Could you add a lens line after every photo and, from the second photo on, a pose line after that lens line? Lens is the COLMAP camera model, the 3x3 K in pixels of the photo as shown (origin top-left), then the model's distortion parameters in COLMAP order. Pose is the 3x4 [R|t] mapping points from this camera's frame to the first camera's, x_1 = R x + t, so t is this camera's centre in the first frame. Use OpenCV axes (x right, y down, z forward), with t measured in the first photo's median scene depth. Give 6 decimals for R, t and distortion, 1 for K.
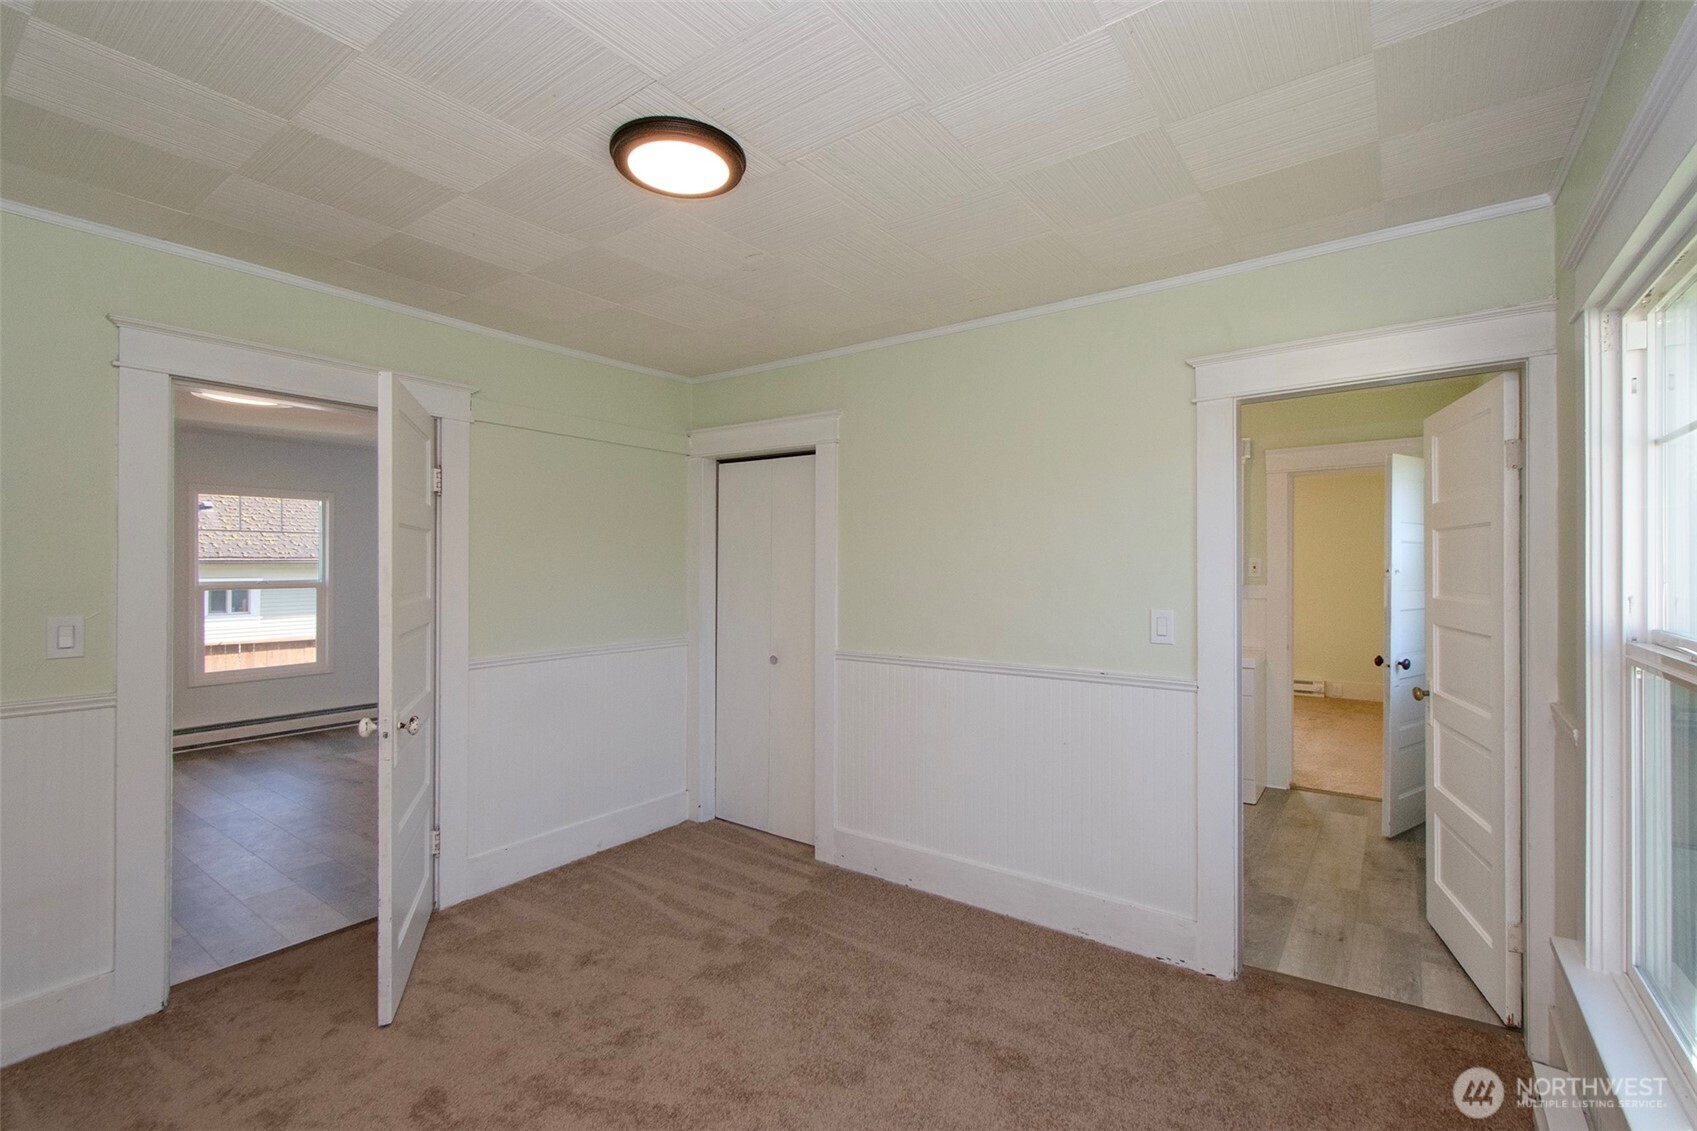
lens RADIAL K [[750.0, 0, 848.5], [0, 750.0, 565.5], [0, 0, 1]] dist [-0.000759, -0.000361]
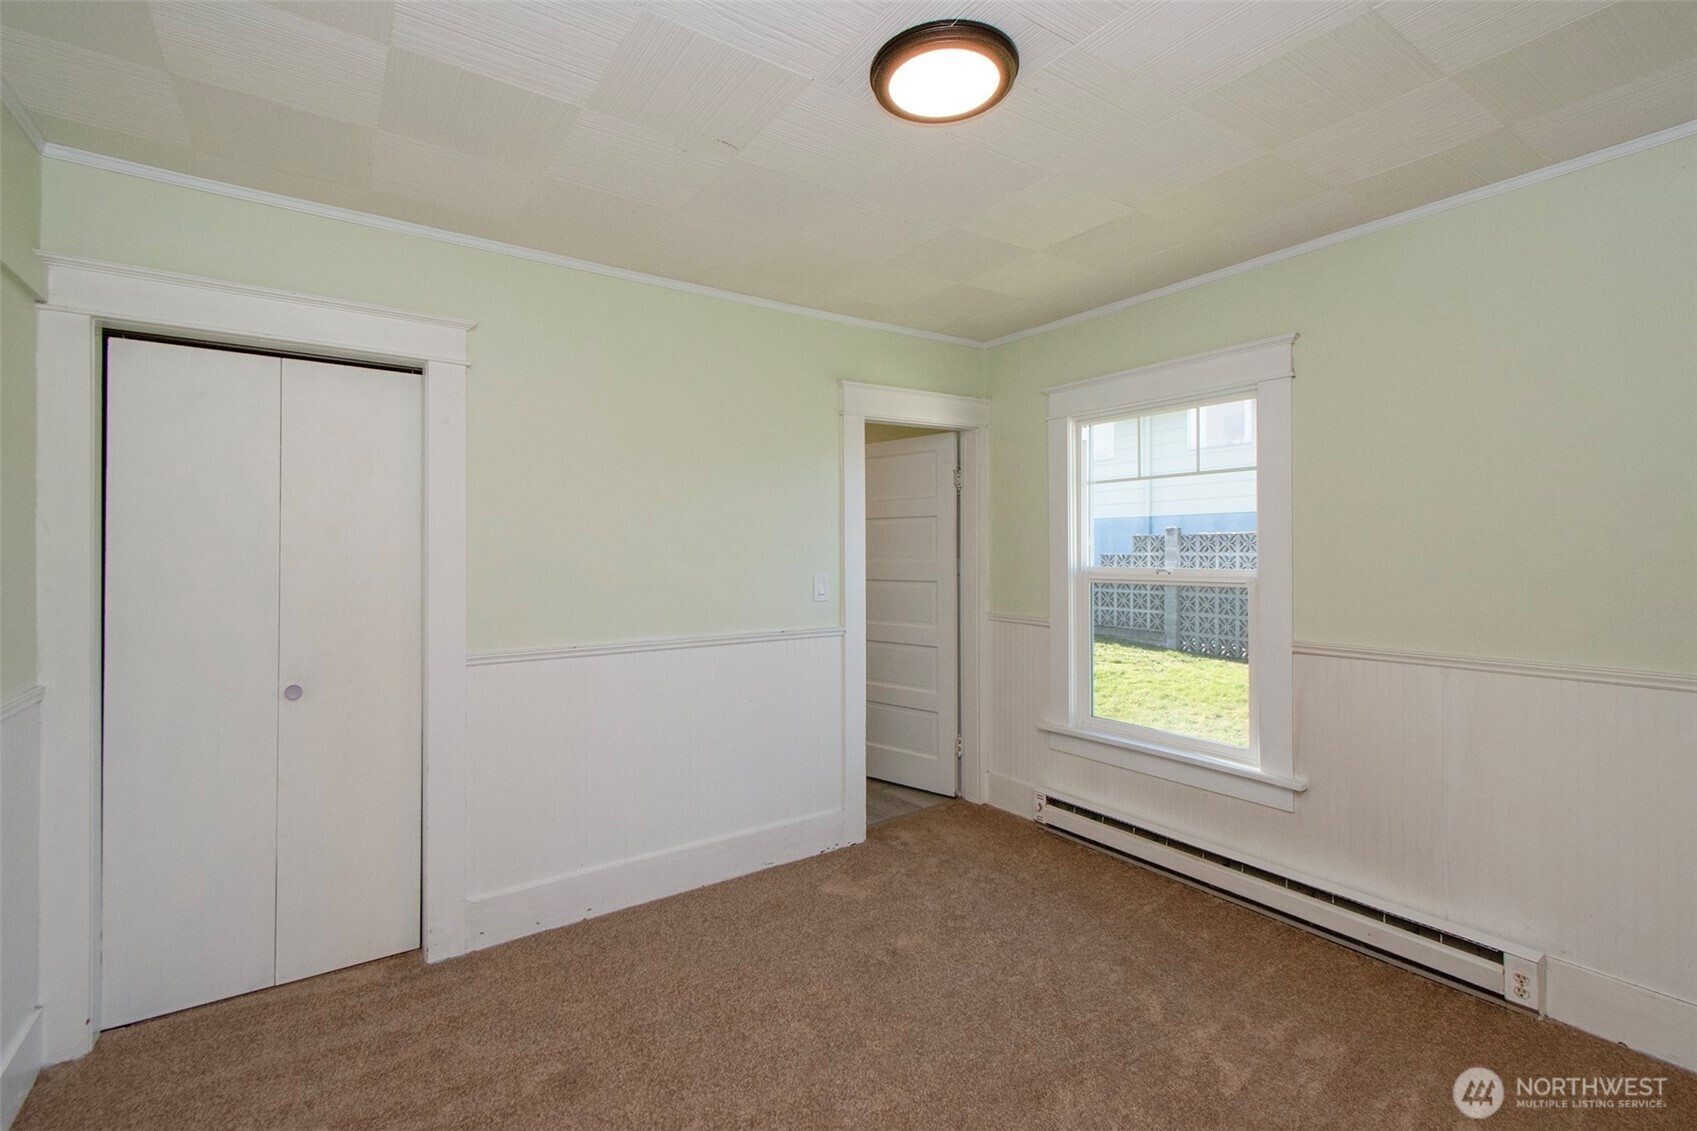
lens RADIAL K [[763.2, 0, 847.4], [0, 763.2, 548.9], [0, 0, 1]] dist [-0.001557, -0.000272]
pose [[0.325141, -0.011942, 0.945590, -0.704529], [-0.003677, 0.999897, 0.013892, 0.000034], [-0.945658, -0.007994, 0.325063, 0.502069]]
